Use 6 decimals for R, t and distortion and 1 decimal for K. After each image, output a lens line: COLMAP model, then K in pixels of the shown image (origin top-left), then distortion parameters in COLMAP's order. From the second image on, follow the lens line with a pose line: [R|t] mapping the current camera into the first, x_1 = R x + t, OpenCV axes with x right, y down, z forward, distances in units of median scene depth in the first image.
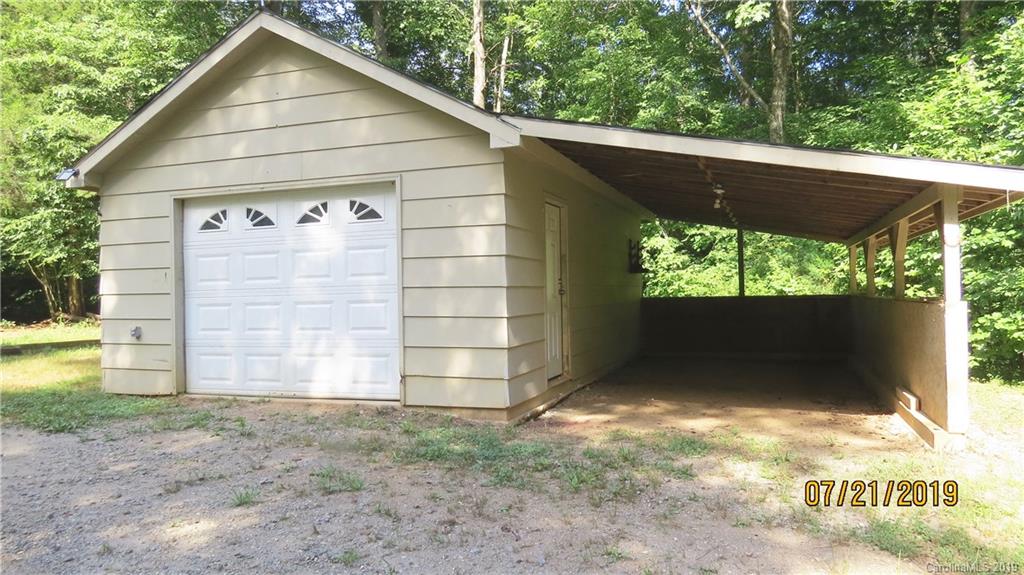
lens RADIAL K [[725.1, 0, 517.2], [0, 725.1, 292.9], [0, 0, 1]] dist [-0.018081, -0.002211]
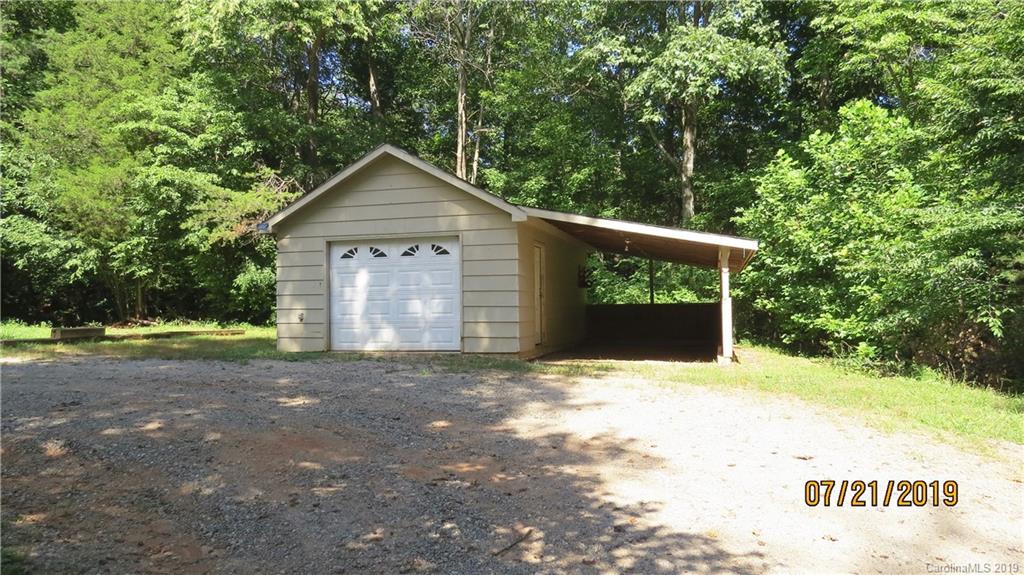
lens RADIAL K [[725.1, 0, 507.6], [0, 725.1, 284.5], [0, 0, 1]] dist [-0.018081, -0.002211]
pose [[0.997886, 0.009595, 0.064276, -0.140238], [-0.006961, 0.999132, -0.041076, 0.045822], [-0.064614, 0.040542, 0.997086, -0.789304]]
